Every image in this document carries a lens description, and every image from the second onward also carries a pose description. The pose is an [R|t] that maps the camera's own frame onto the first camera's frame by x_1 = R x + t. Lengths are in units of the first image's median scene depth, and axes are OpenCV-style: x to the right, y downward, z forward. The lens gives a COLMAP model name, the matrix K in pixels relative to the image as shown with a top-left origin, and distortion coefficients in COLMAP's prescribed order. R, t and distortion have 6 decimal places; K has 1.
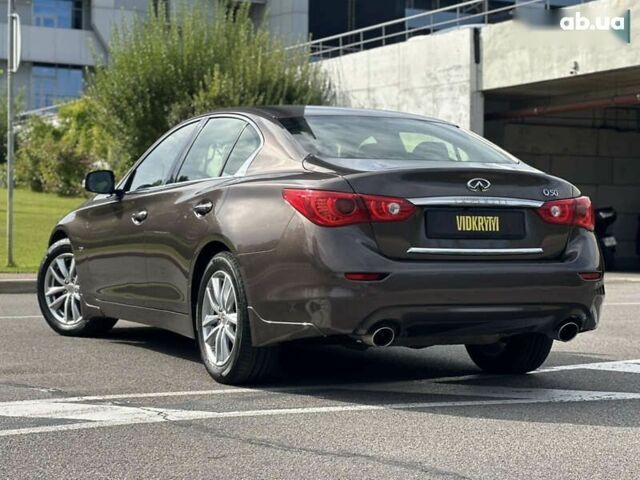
lens RADIAL K [[1565.4, 0, 340.8], [0, 1565.4, 226.7], [0, 0, 1]] dist [0.254469, 0.000000]
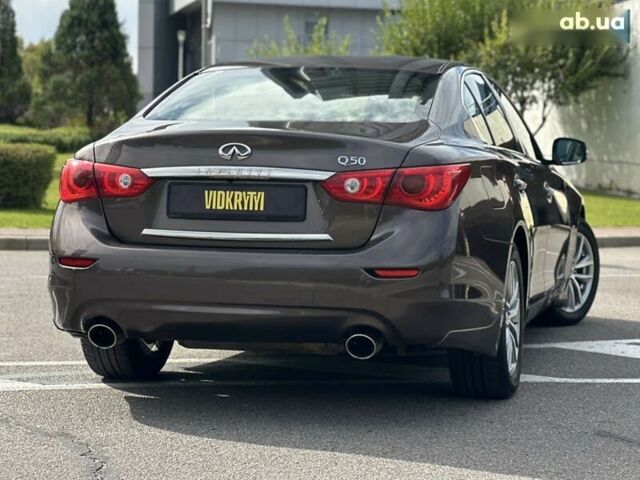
lens RADIAL K [[1565.4, 0, 317.3], [0, 1565.4, 237.9], [0, 0, 1]] dist [0.254469, 0.000000]
pose [[0.721996, 0.031705, -0.691170, 0.647734], [-0.005954, 0.999197, 0.039614, -0.014390], [0.691872, -0.024486, 0.721605, 0.451516]]
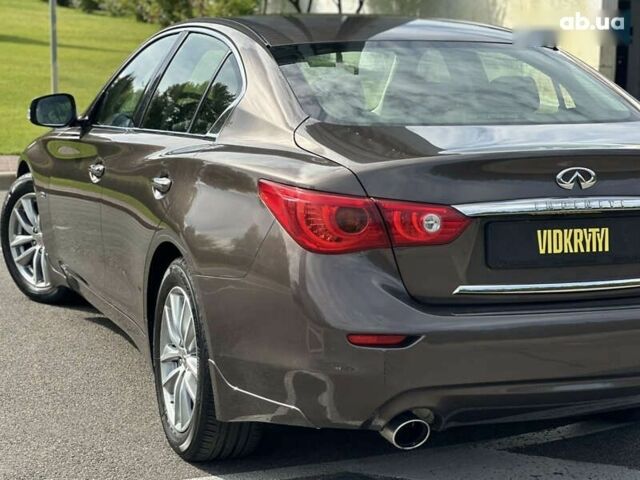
lens RADIAL K [[1565.4, 0, 332.3], [0, 1565.4, 239.3], [0, 0, 1]] dist [0.254469, 0.000000]
pose [[0.996585, 0.009079, -0.082078, 0.043209], [0.001001, 0.992537, 0.121937, -0.075942], [0.082573, -0.121603, 0.989138, 0.377526]]
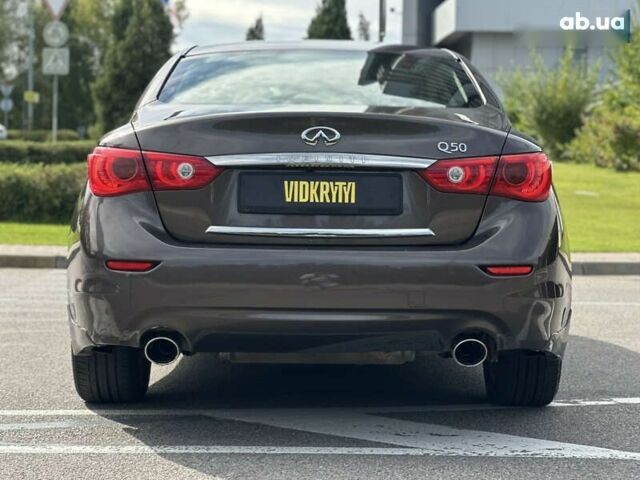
lens RADIAL K [[1565.4, 0, 325.7], [0, 1565.4, 245.8], [0, 0, 1]] dist [0.254469, 0.000000]
pose [[0.883663, 0.012753, -0.467949, 0.406498], [-0.001306, 0.999692, 0.024779, 0.004499], [0.468121, -0.021285, 0.883408, 0.378985]]
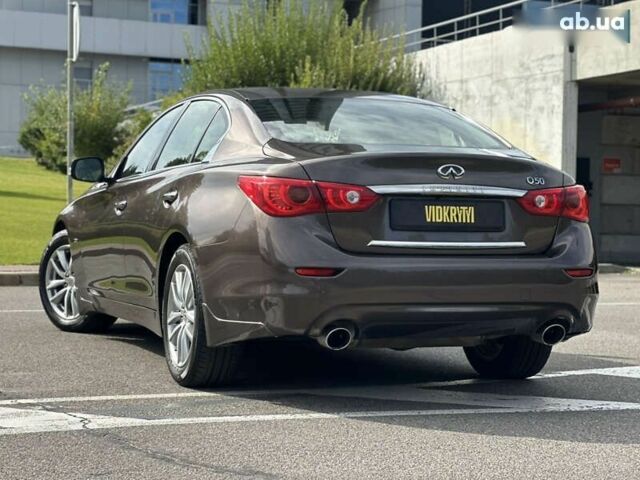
lens RADIAL K [[1565.4, 0, 325.2], [0, 1565.4, 236.5], [0, 0, 1]] dist [0.254469, 0.000000]
pose [[0.996348, 0.005880, -0.085180, 0.090977], [-0.005053, 0.999938, 0.009918, 0.002130], [0.085233, -0.009451, 0.996316, 0.089225]]
